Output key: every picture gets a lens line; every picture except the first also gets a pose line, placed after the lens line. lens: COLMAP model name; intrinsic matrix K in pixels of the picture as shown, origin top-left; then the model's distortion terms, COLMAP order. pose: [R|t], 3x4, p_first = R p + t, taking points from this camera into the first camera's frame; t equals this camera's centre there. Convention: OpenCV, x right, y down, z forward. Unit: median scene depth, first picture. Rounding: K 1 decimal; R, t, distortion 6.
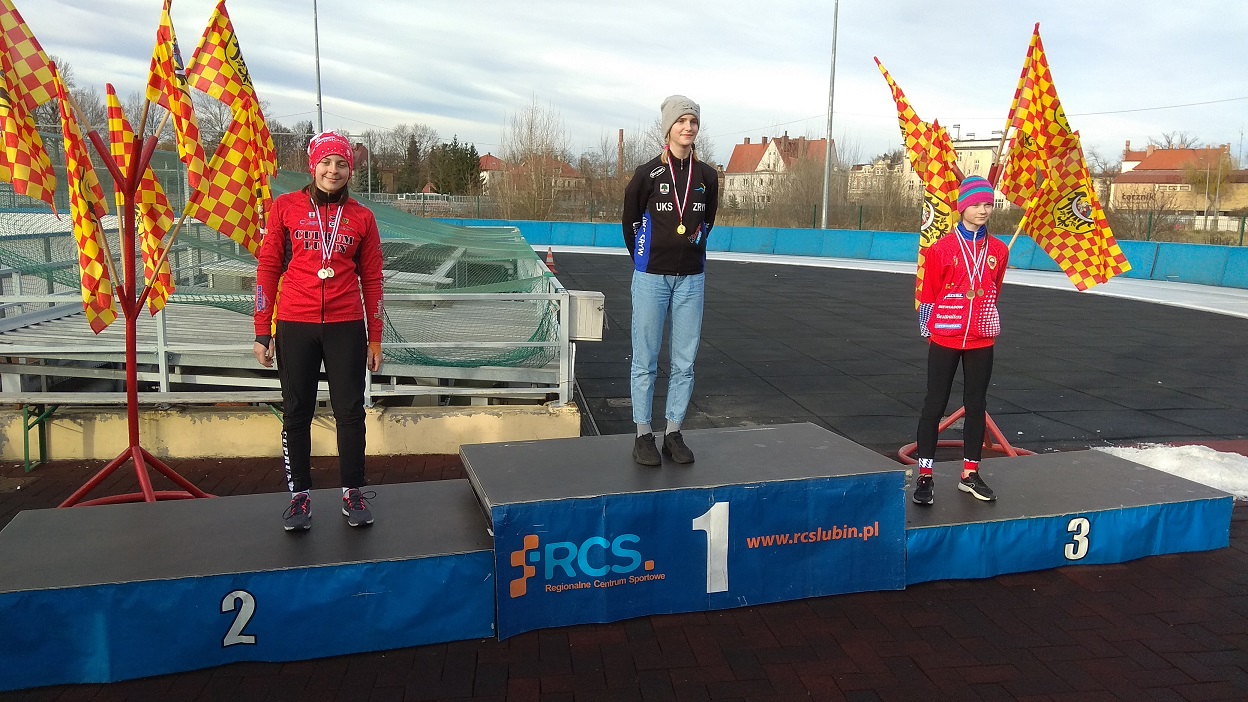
lens RADIAL K [[950.4, 0, 624.0], [0, 950.4, 351.0], [0, 0, 1]] dist [0.136314, -0.212049]
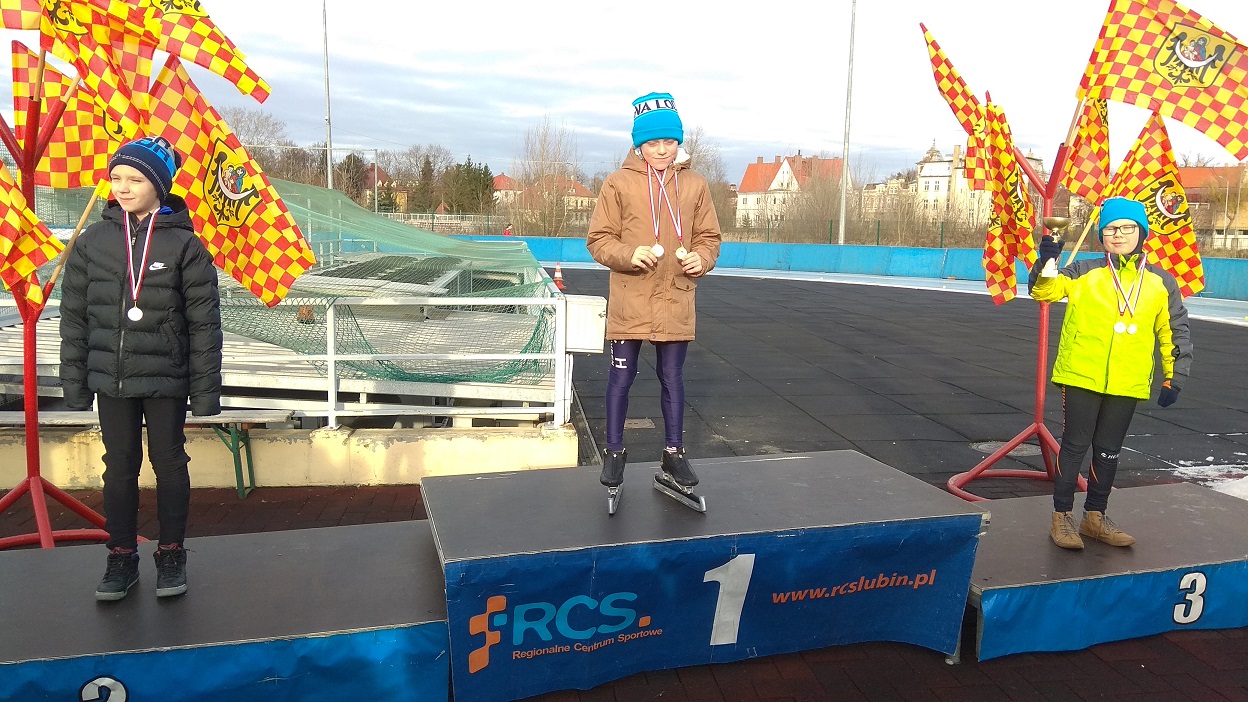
lens RADIAL K [[950.4, 0, 624.0], [0, 950.4, 351.0], [0, 0, 1]] dist [0.136314, -0.212049]
pose [[0.999908, 0.001537, -0.013459, 0.011391], [-0.001809, 0.999794, -0.020219, 0.007187], [0.013425, 0.020242, 0.999705, 0.191782]]
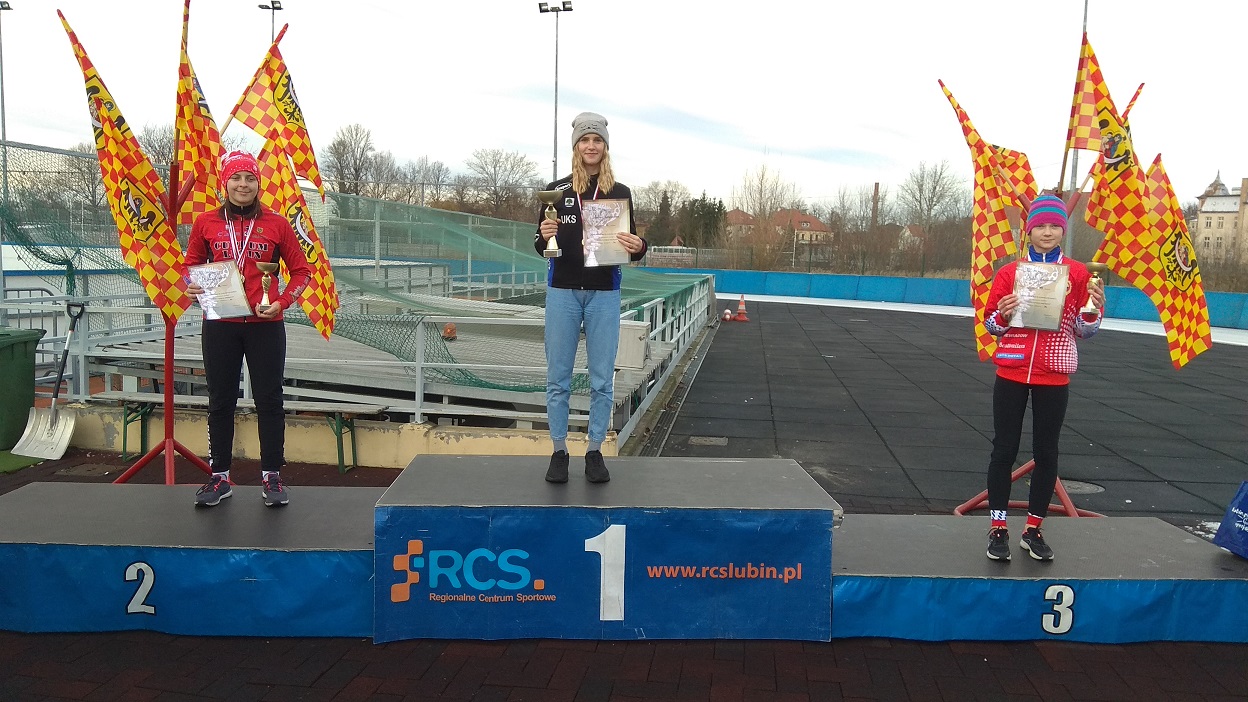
lens RADIAL K [[950.4, 0, 624.0], [0, 950.4, 351.0], [0, 0, 1]] dist [0.136314, -0.212049]
pose [[0.967060, 0.038180, -0.251669, 0.301143], [-0.051990, 0.997471, -0.048453, 0.025993], [0.249183, 0.059941, 0.966600, 0.054147]]
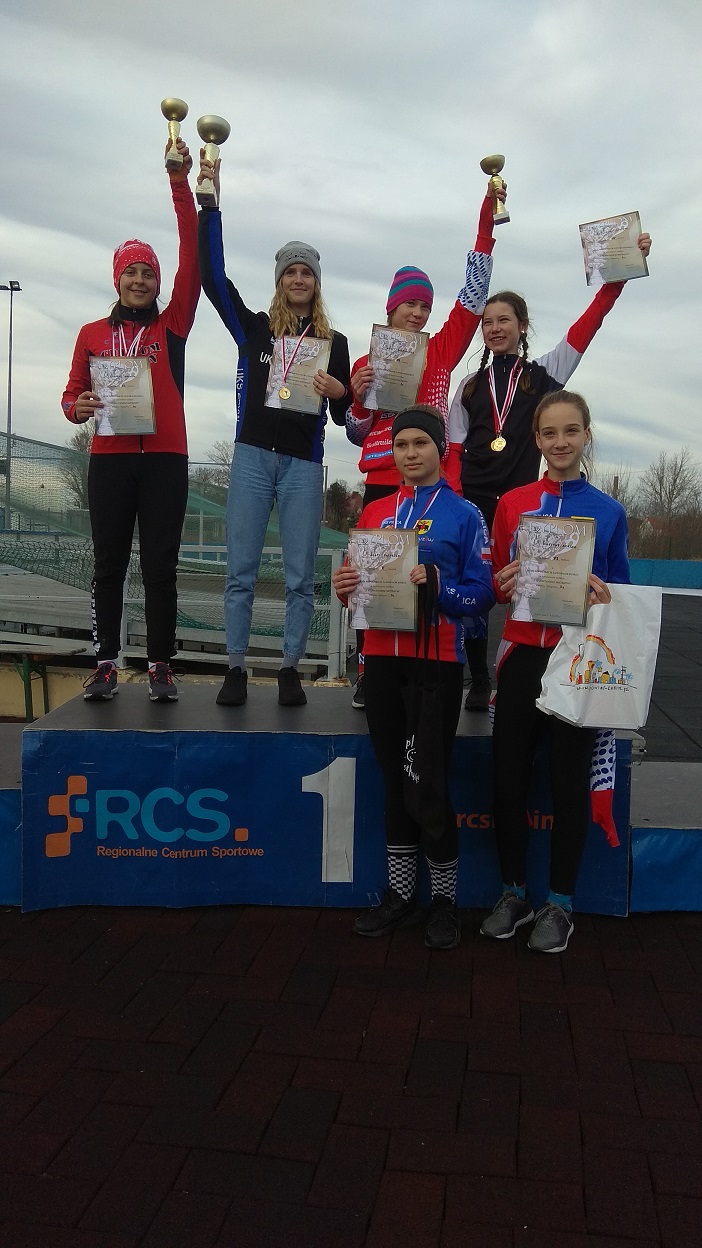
lens RADIAL K [[950.4, 0, 351.0], [0, 950.4, 624.0], [0, 0, 1]] dist [0.136314, -0.212049]
pose [[0.963763, 0.034917, -0.264463, 0.258565], [-0.054941, 0.996123, -0.068699, 0.093507], [0.261039, 0.080739, 0.961946, 0.257619]]
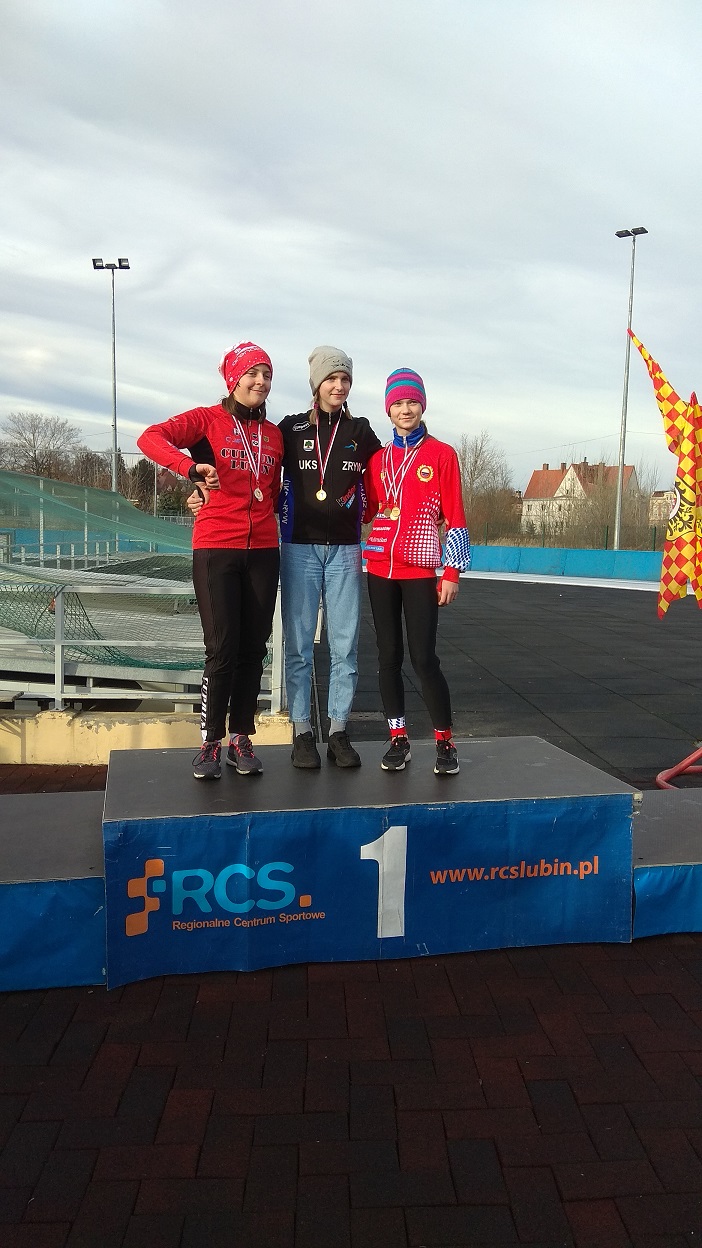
lens RADIAL K [[950.4, 0, 351.0], [0, 950.4, 624.0], [0, 0, 1]] dist [0.136314, -0.212049]
pose [[0.997237, 0.016580, -0.072411, 0.104299], [-0.020441, 0.998390, -0.052909, 0.027152], [0.071418, 0.054243, 0.995970, 0.154080]]
